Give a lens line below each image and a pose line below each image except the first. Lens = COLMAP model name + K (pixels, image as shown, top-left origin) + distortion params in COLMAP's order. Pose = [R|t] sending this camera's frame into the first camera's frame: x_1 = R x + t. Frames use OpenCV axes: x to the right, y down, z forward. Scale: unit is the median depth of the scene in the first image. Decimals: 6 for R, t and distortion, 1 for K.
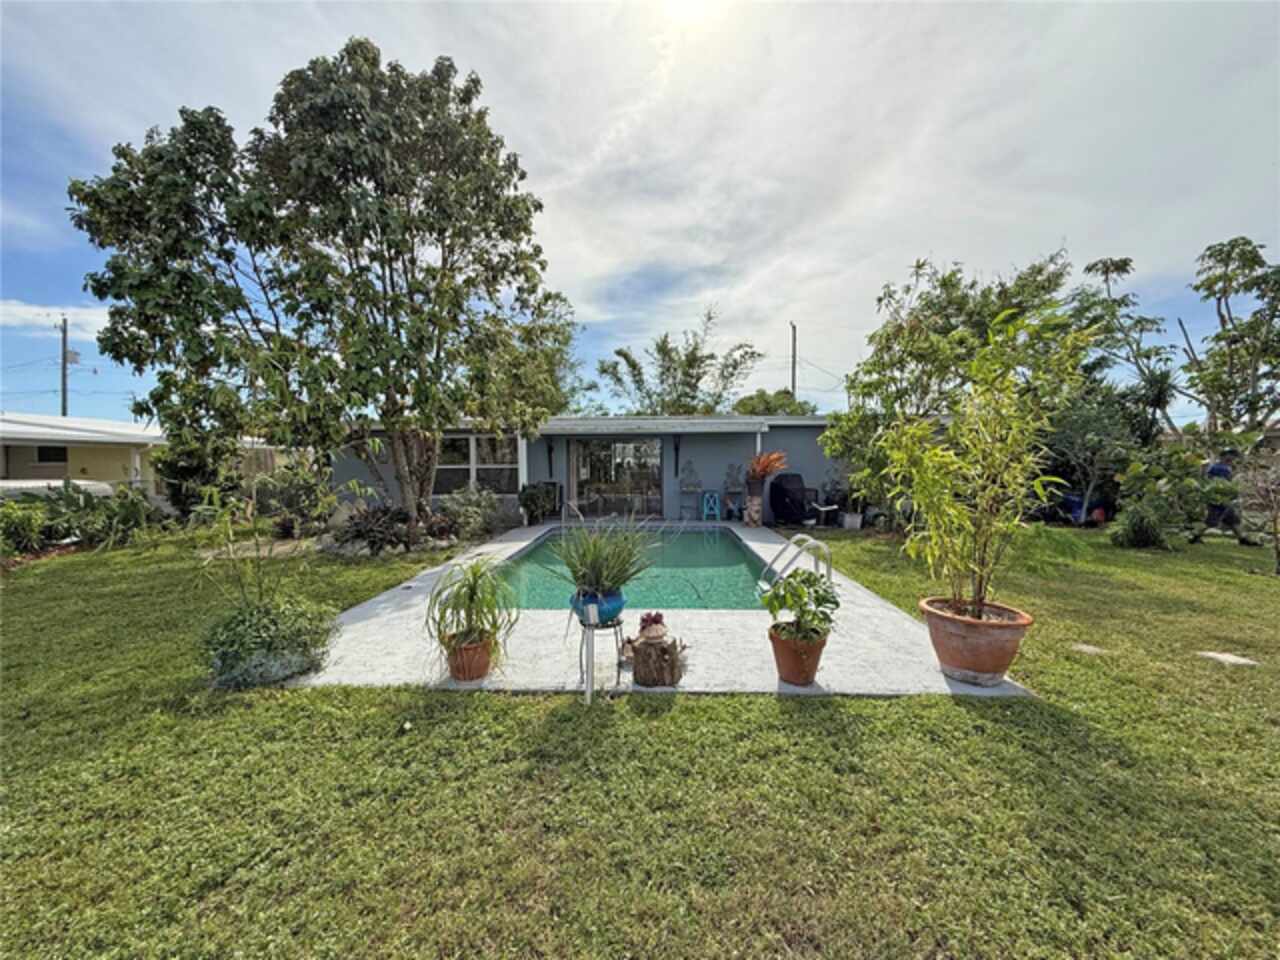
lens RADIAL K [[507.7, 0, 622.2], [0, 507.7, 476.2], [0, 0, 1]] dist [-0.002305, -0.000317]
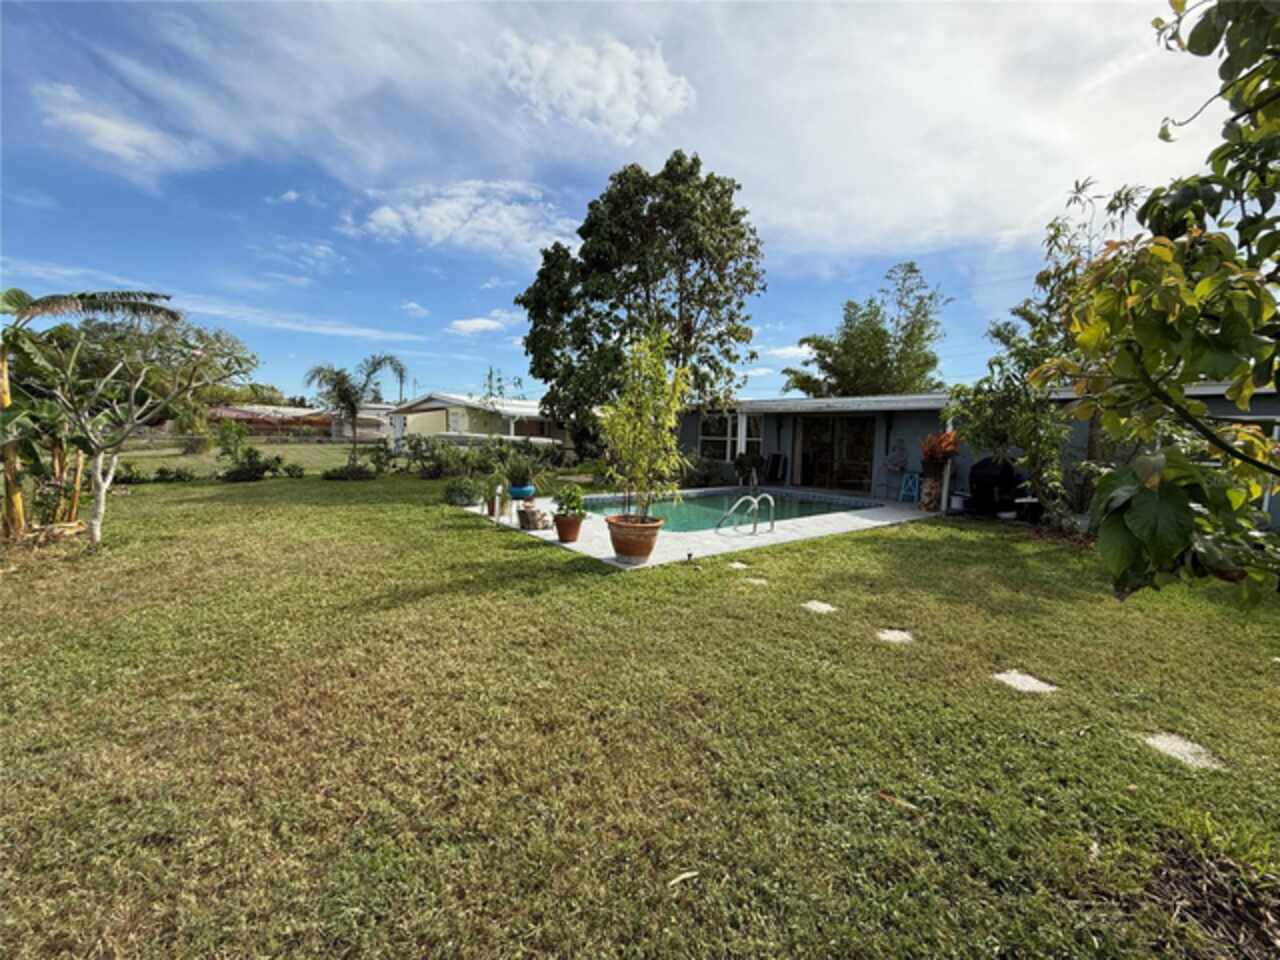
lens RADIAL K [[507.7, 0, 622.2], [0, 507.7, 476.2], [0, 0, 1]] dist [-0.002305, -0.000317]
pose [[0.634509, 0.086839, -0.768021, 0.764510], [-0.056845, 0.996220, 0.065678, 0.008969], [0.770822, 0.001985, 0.637047, -0.024785]]
